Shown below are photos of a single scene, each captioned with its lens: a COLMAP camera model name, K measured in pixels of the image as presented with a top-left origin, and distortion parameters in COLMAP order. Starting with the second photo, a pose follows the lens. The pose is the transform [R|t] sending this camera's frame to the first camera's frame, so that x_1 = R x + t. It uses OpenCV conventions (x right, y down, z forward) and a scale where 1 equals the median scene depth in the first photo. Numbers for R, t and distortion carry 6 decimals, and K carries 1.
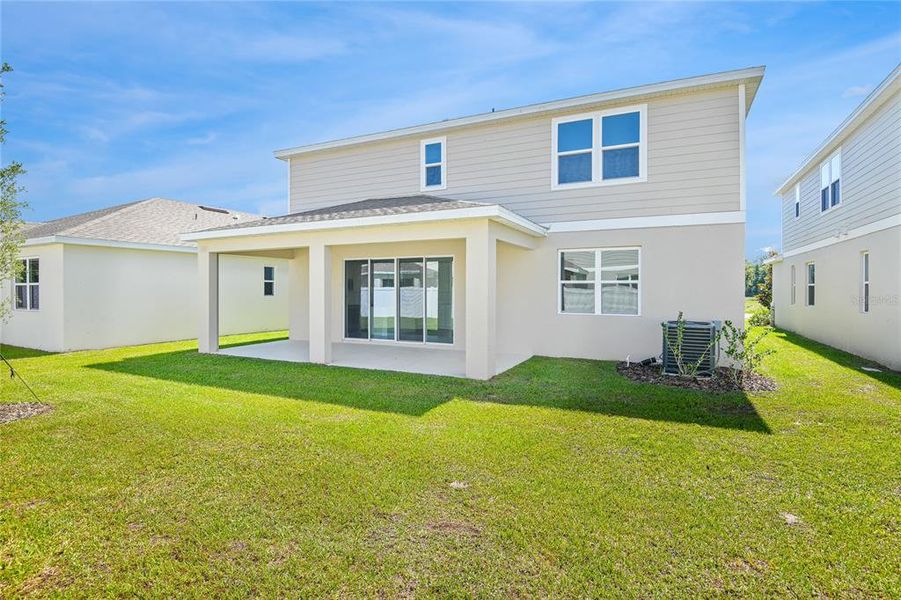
lens RADIAL K [[447.0, 0, 450.8], [0, 447.0, 294.9], [0, 0, 1]] dist [0.003303, 0.000247]
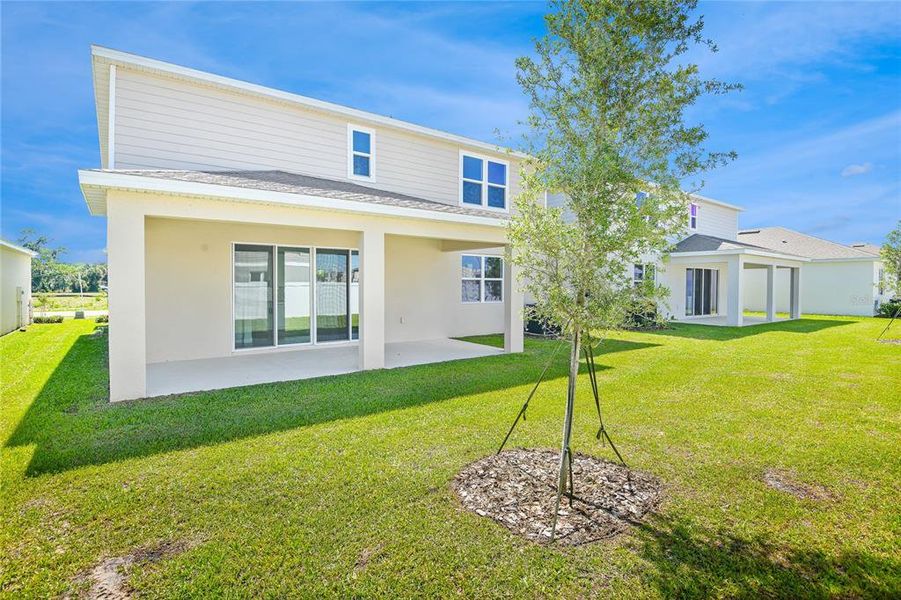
lens RADIAL K [[447.0, 0, 450.8], [0, 447.0, 294.9], [0, 0, 1]] dist [0.003303, 0.000247]
pose [[0.457882, -0.020867, 0.888768, -0.821661], [0.007464, 0.999779, 0.019628, -0.006218], [-0.888982, -0.002353, 0.457937, 0.393072]]
